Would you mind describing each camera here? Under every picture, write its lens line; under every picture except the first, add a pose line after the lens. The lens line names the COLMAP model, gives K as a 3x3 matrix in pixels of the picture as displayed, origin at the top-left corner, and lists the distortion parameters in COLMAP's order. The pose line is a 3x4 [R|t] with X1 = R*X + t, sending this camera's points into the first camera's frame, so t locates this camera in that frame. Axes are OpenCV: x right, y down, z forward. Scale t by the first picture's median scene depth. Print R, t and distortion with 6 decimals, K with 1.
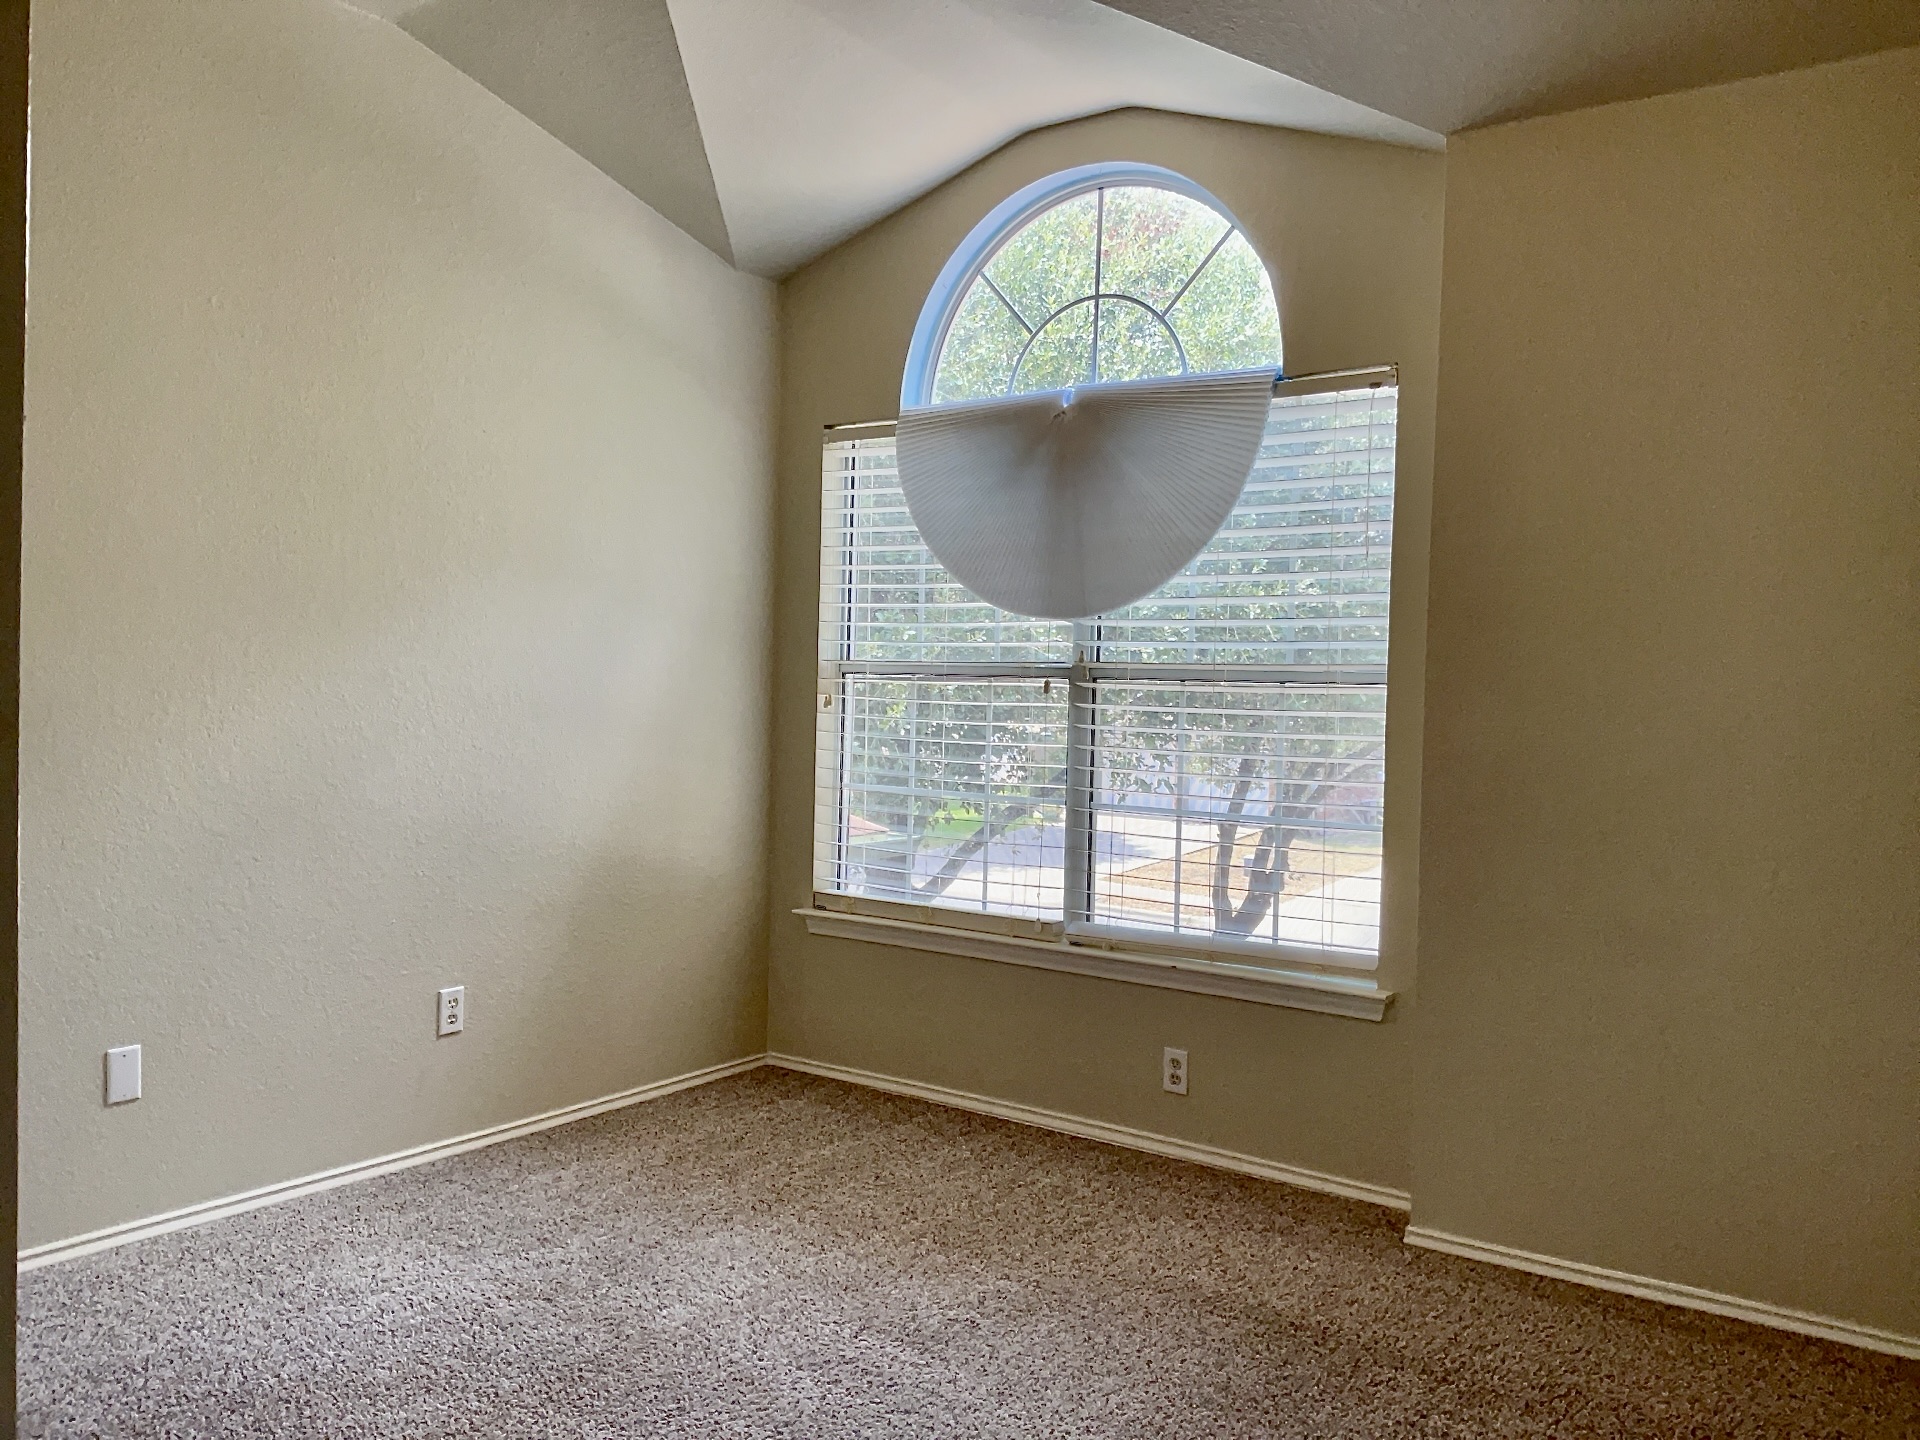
lens RADIAL K [[1531.0, 0, 960.0], [0, 1531.0, 720.0], [0, 0, 1]] dist [0.125538, -0.234551]
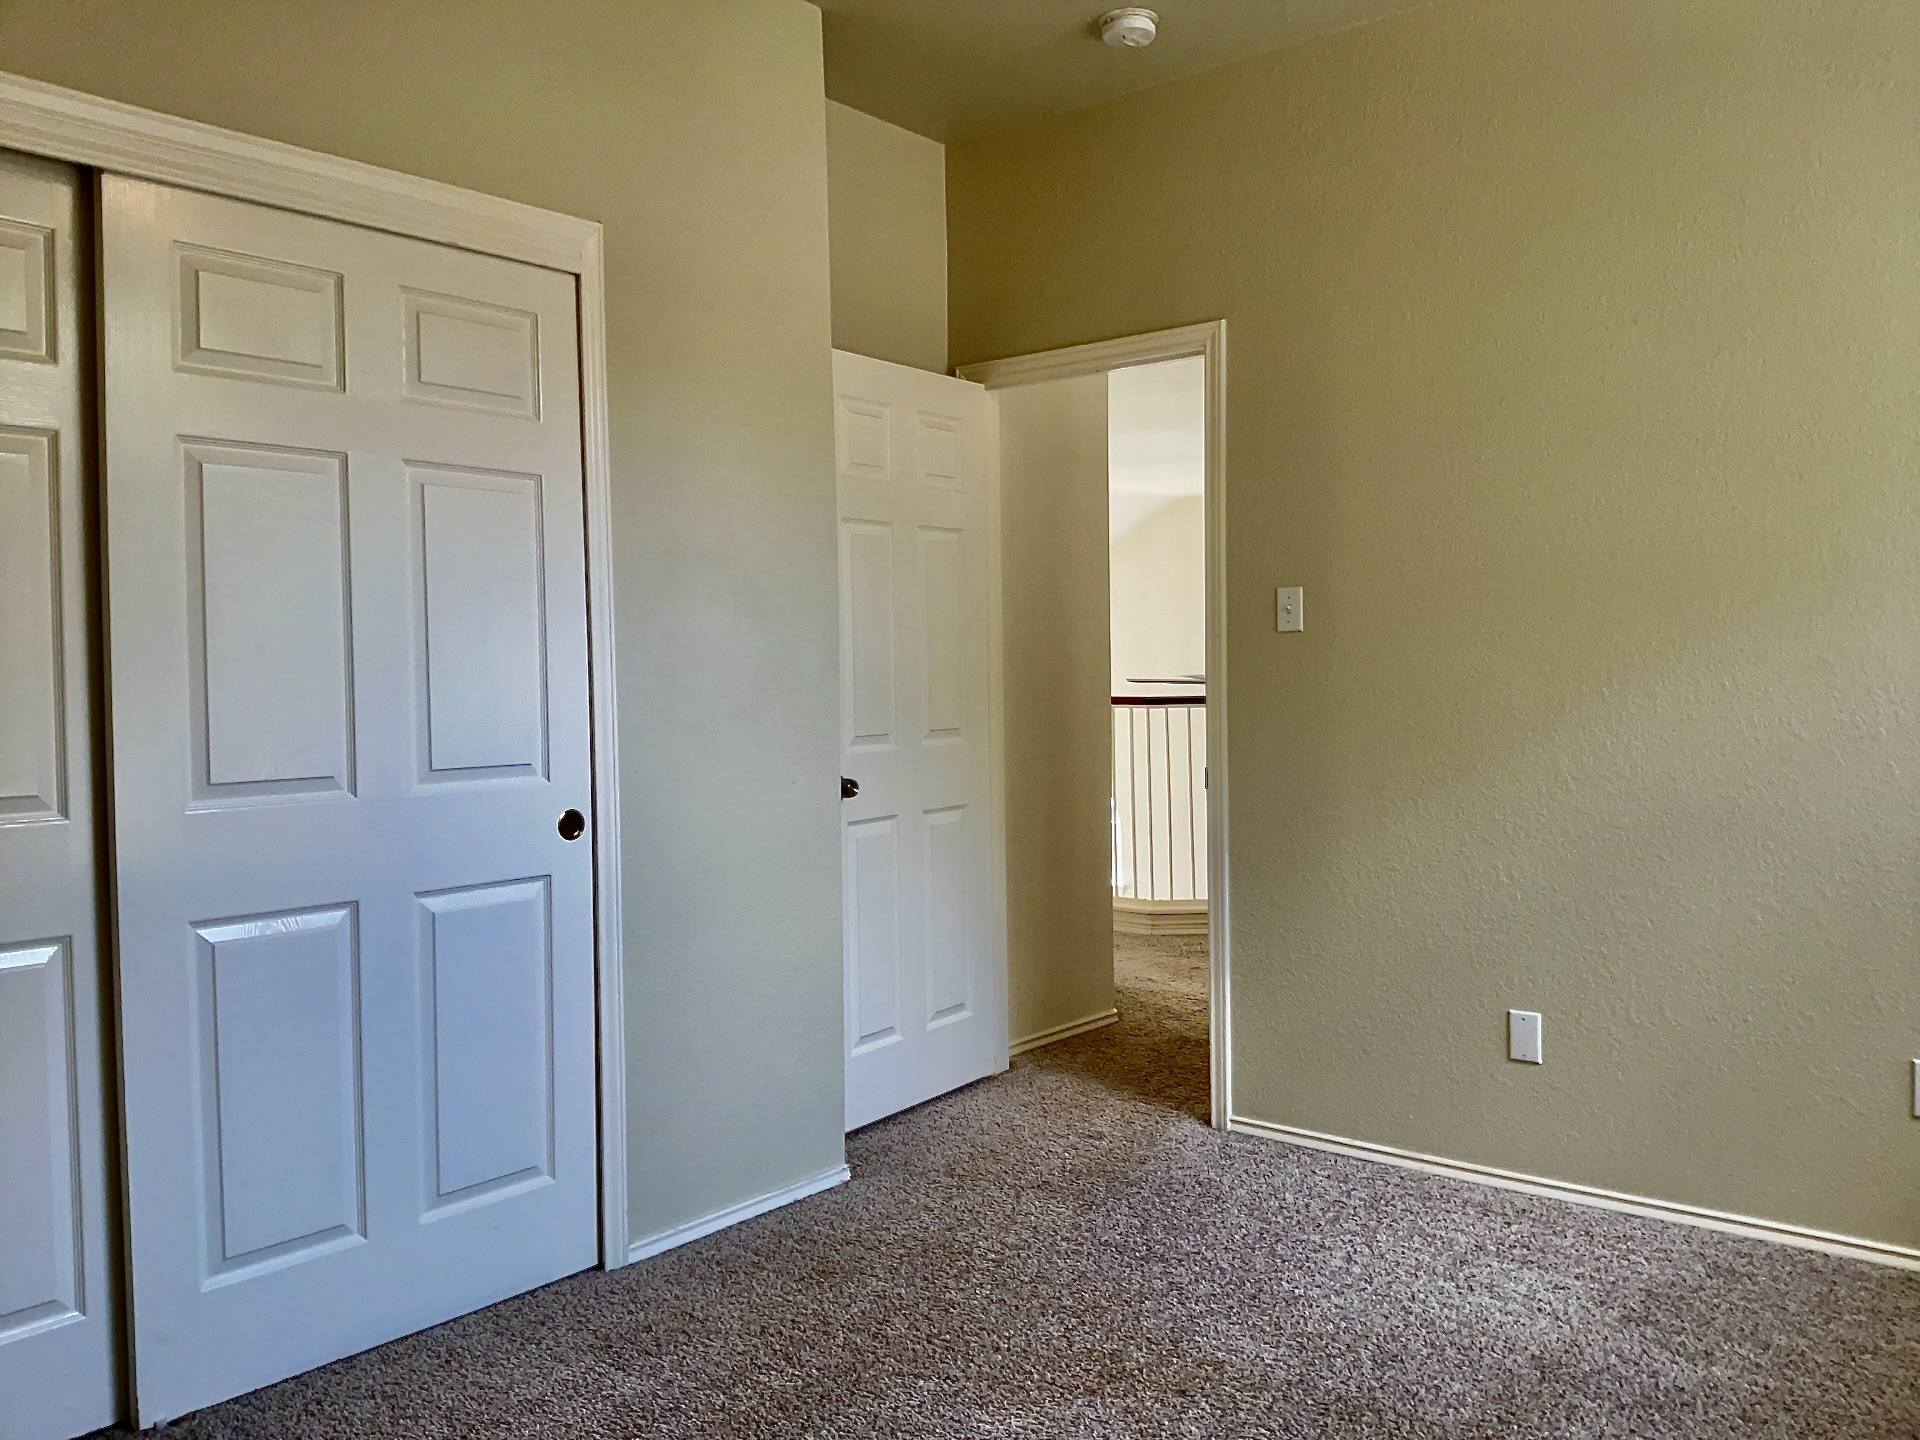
lens RADIAL K [[1531.0, 0, 960.0], [0, 1531.0, 720.0], [0, 0, 1]] dist [0.125538, -0.234551]
pose [[-0.066086, 0.020381, -0.997606, 0.552808], [-0.005295, 0.999770, 0.020776, -0.014439], [0.997800, 0.006655, -0.065963, 0.650126]]
